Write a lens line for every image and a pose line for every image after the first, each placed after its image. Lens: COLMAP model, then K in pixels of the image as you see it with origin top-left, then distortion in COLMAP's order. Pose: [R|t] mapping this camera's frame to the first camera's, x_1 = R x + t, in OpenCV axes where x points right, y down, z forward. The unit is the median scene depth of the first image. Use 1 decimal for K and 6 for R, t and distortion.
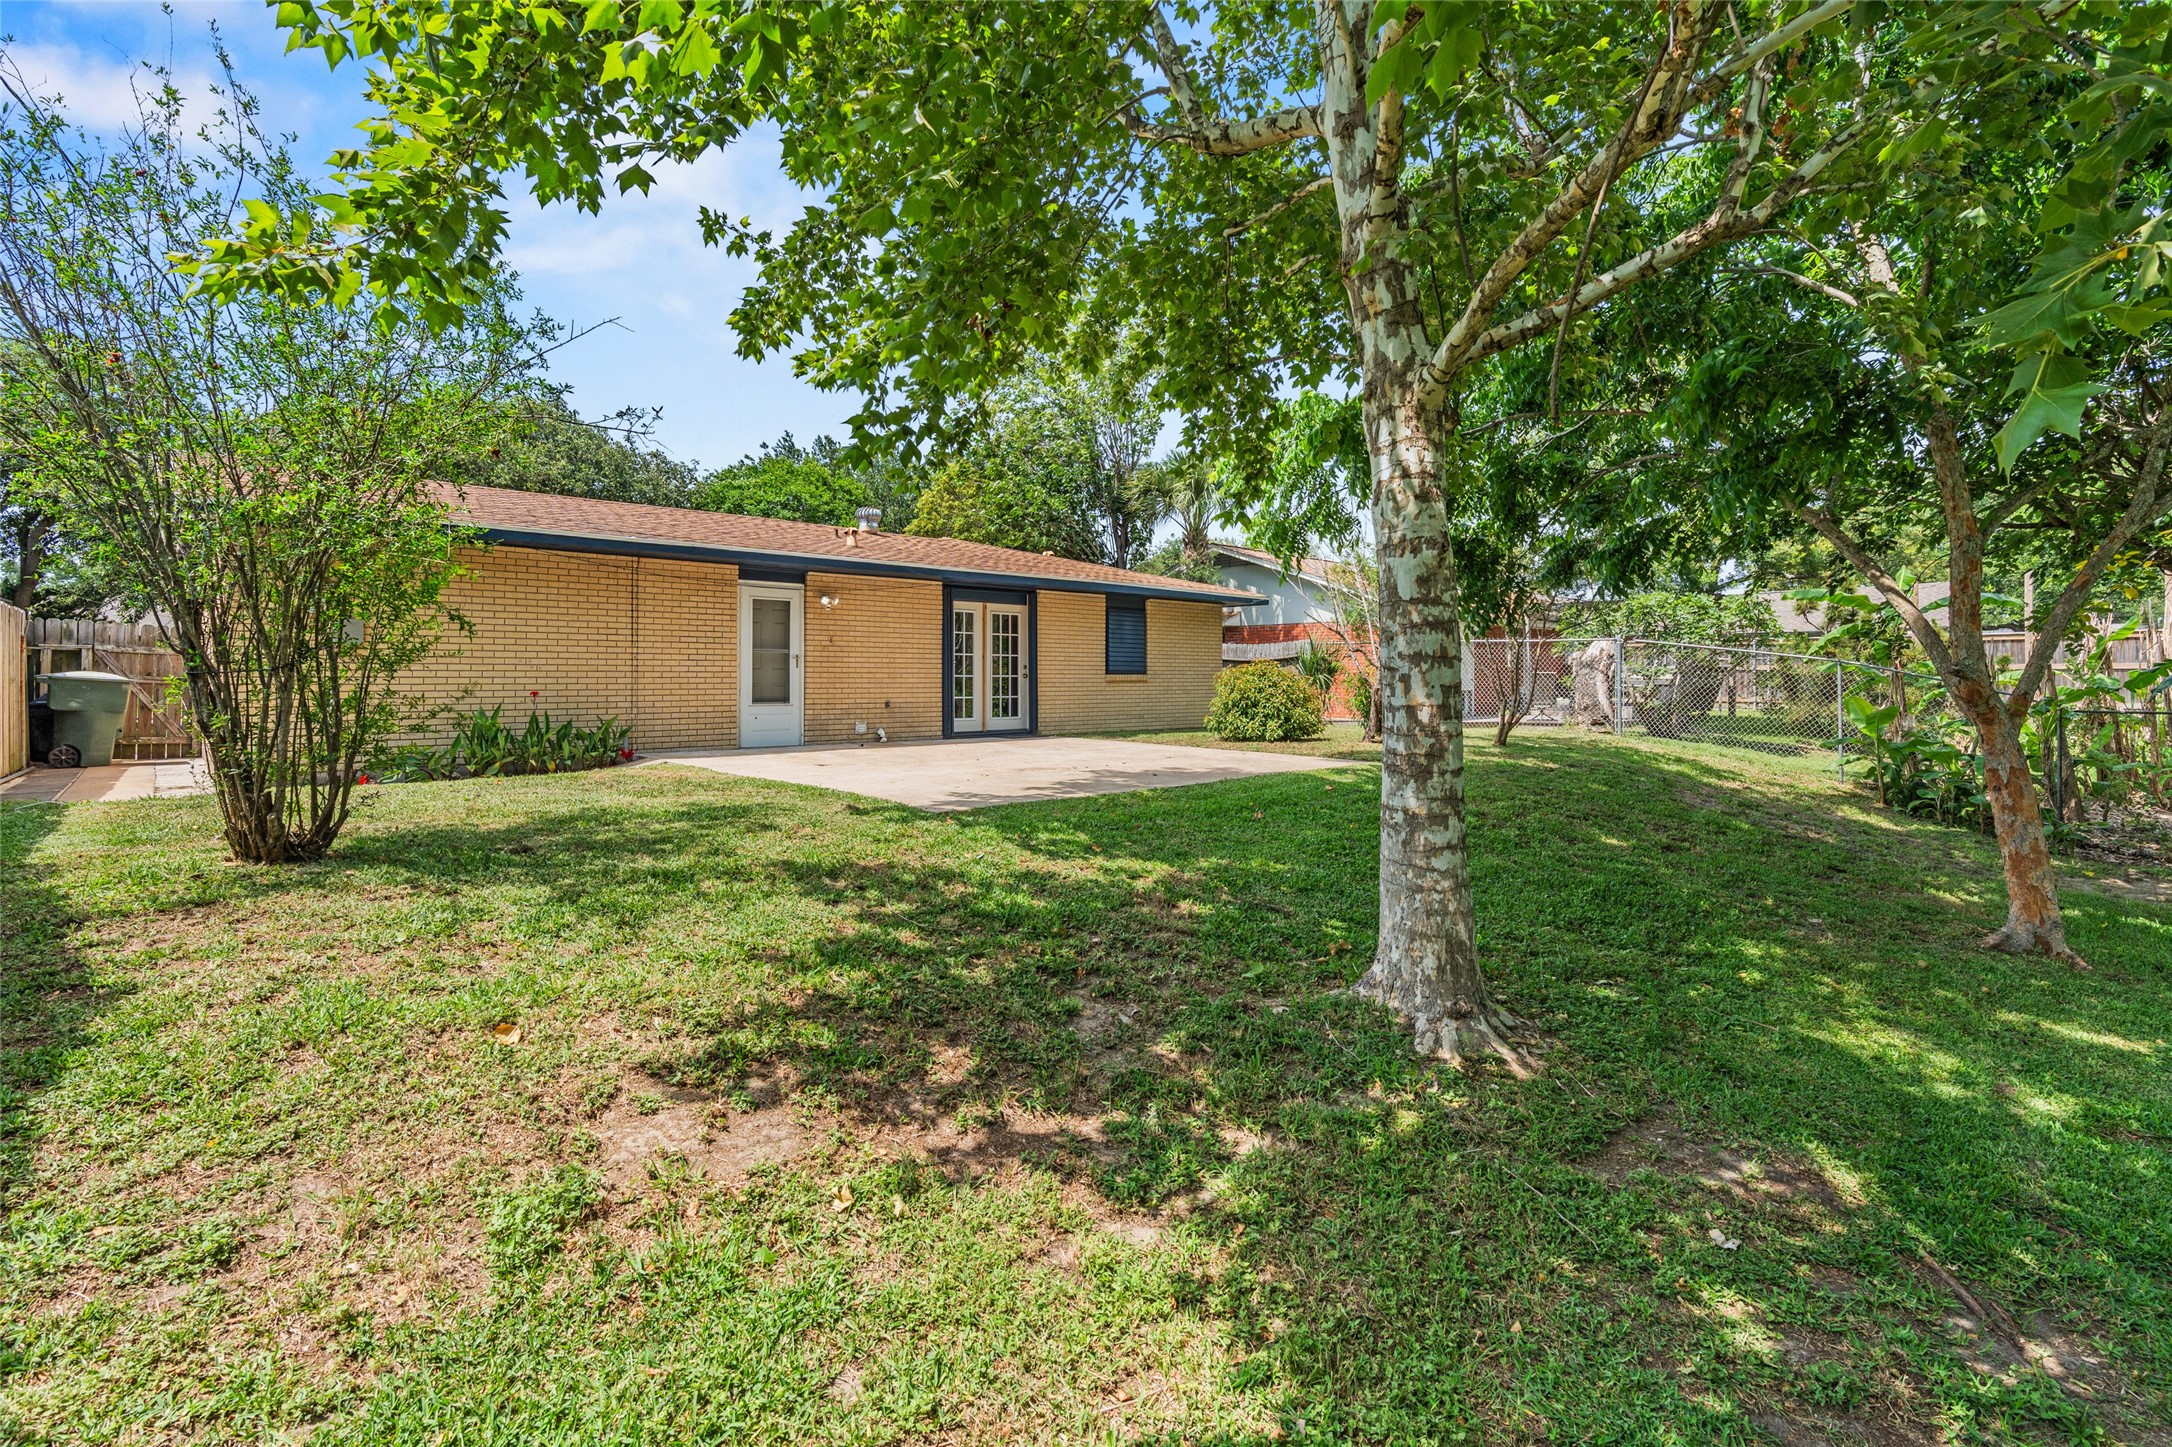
lens RADIAL K [[1005.5, 0, 1106.7], [0, 1005.5, 680.8], [0, 0, 1]] dist [-0.002347, -0.000042]
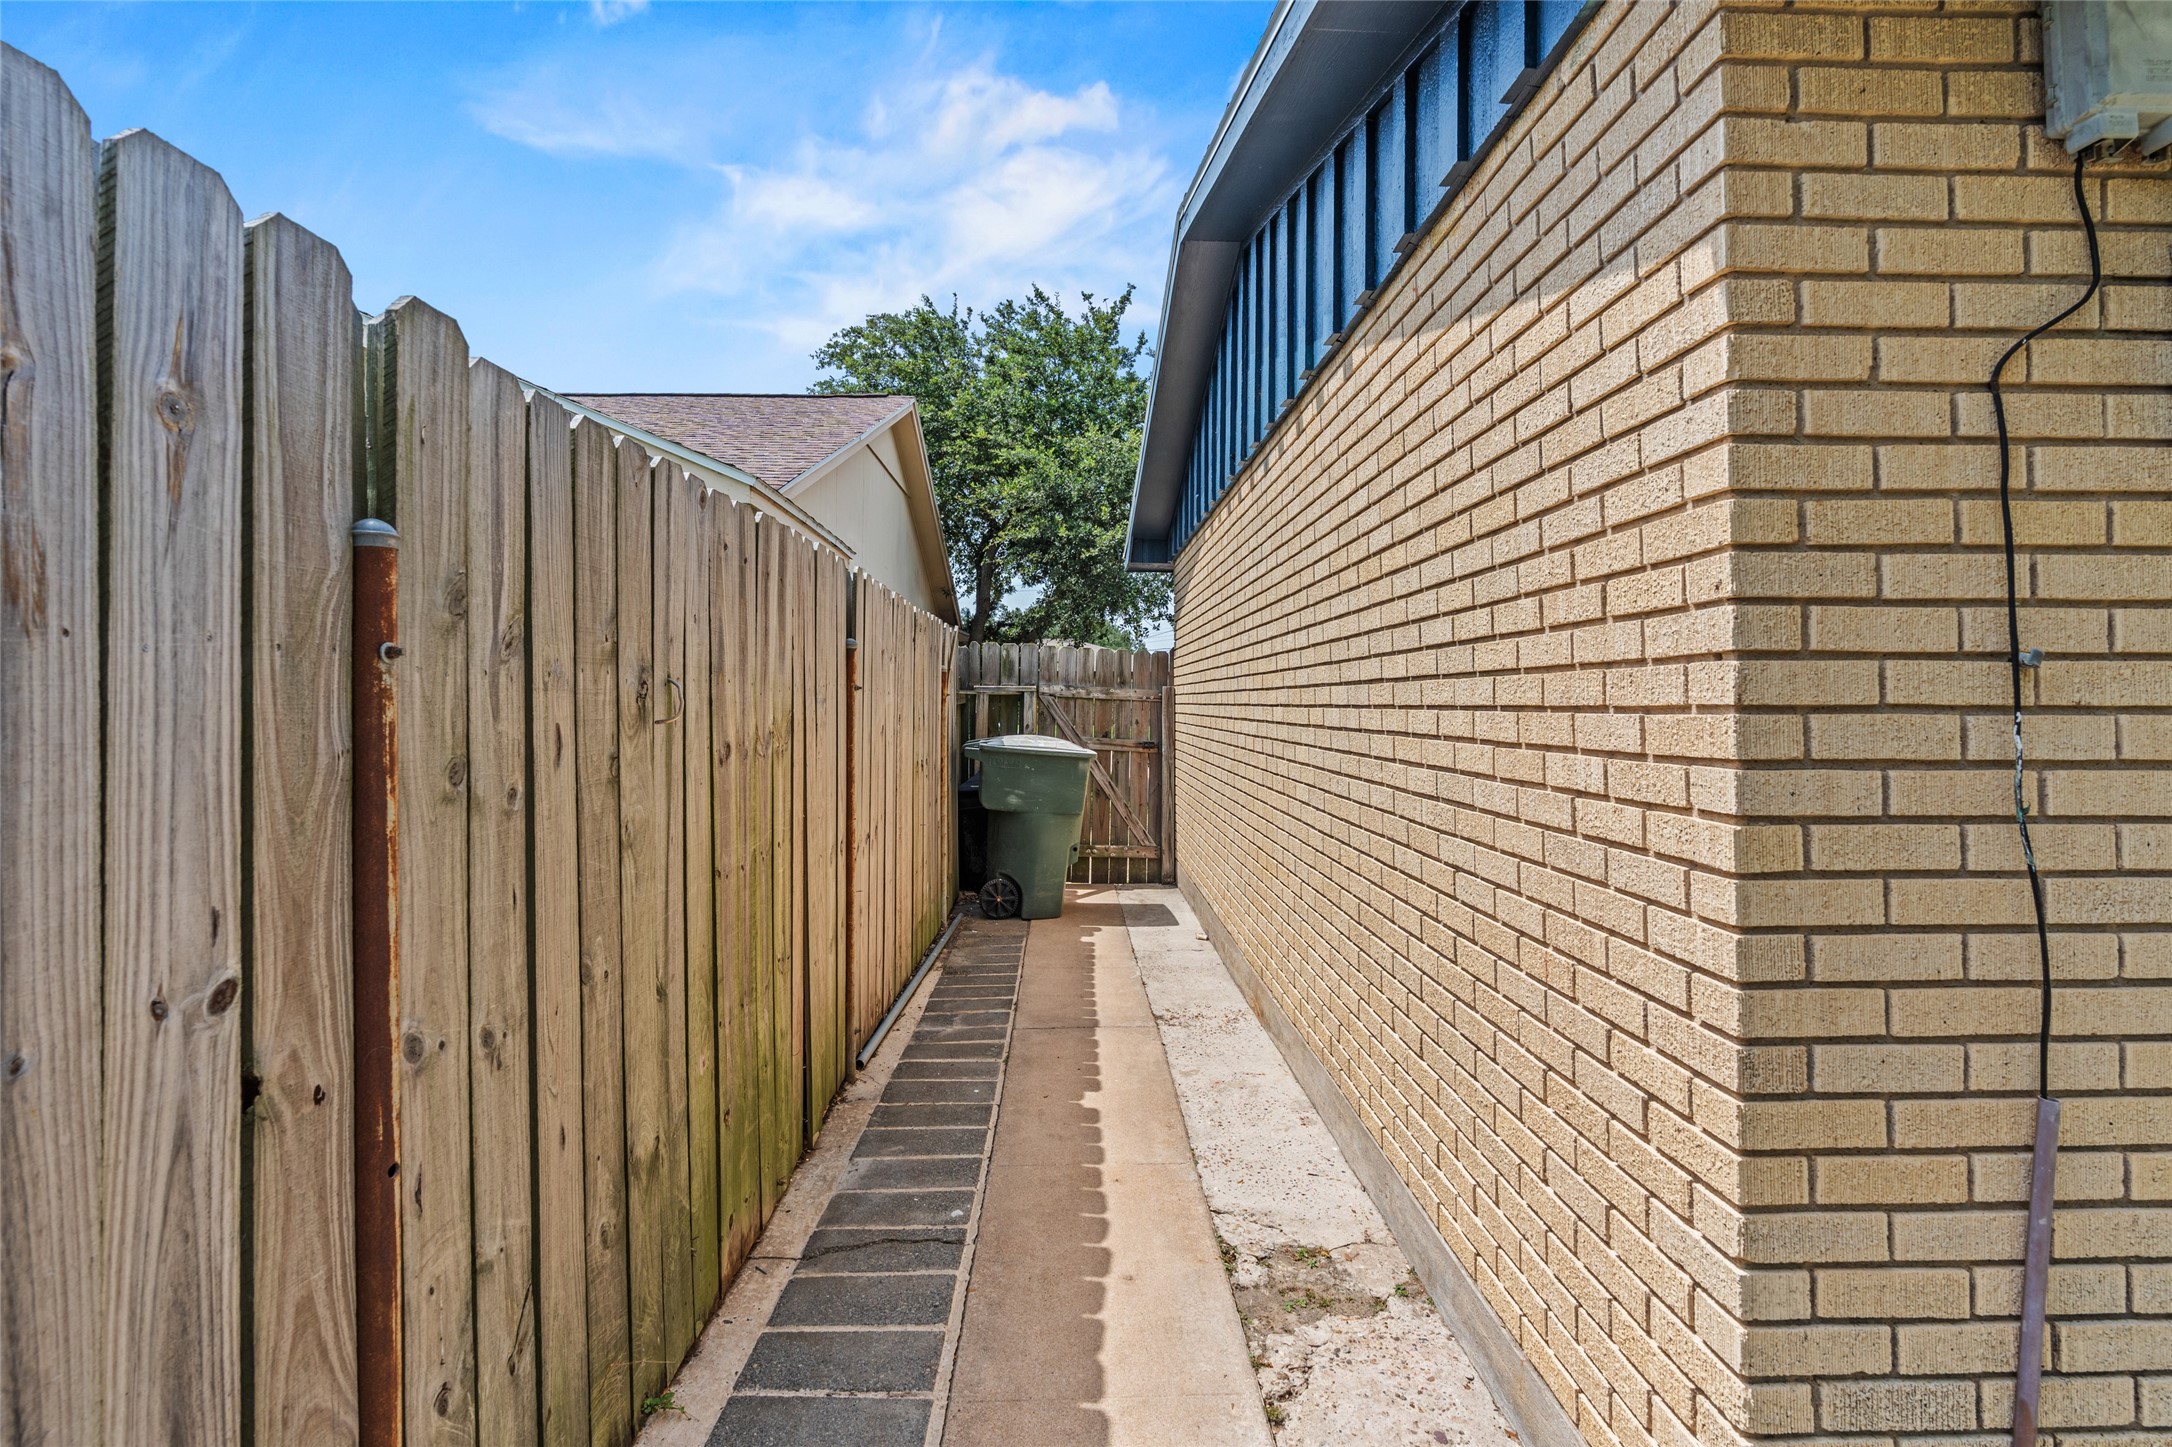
lens RADIAL K [[989.2, 0, 1086.0], [0, 989.2, 723.5], [0, 0, 1]] dist [0.000979, -0.000054]
pose [[0.741093, 0.014796, -0.671239, -0.614184], [-0.003607, 0.999830, 0.018056, -0.024718], [0.671392, -0.010960, 0.741021, 0.602694]]
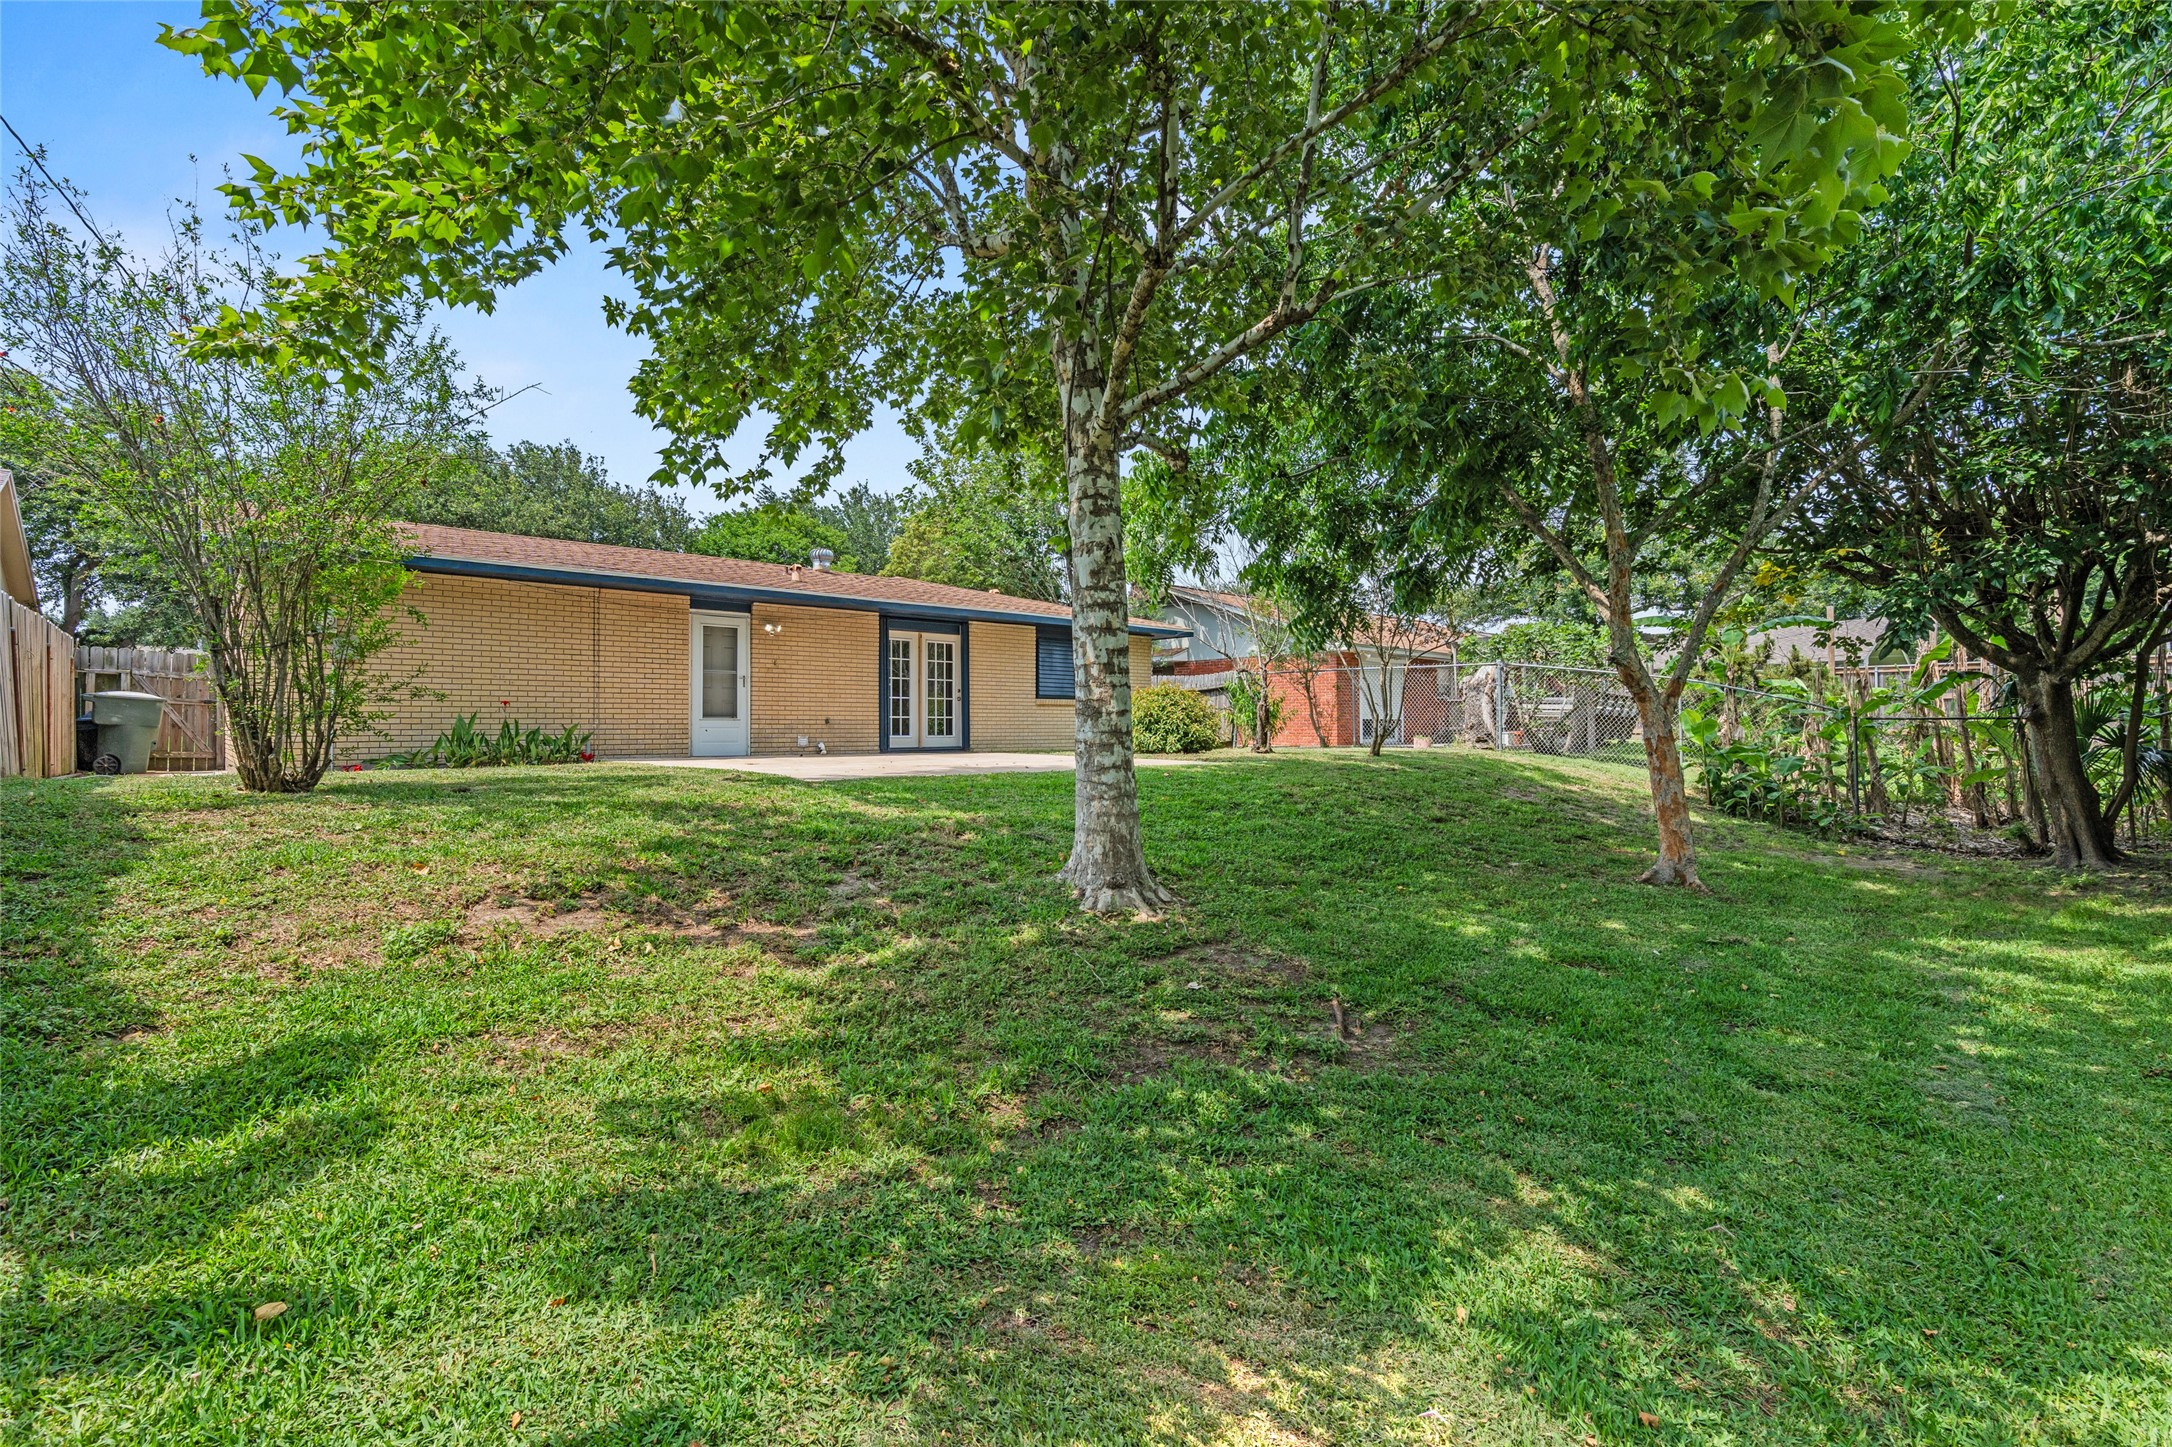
lens RADIAL K [[989.2, 0, 1086.0], [0, 989.2, 723.5], [0, 0, 1]] dist [0.000979, -0.000054]
pose [[0.999806, -0.002783, -0.019490, 0.099991], [0.002703, 0.999988, -0.004102, 0.033881], [0.019501, 0.004049, 0.999802, -0.107193]]
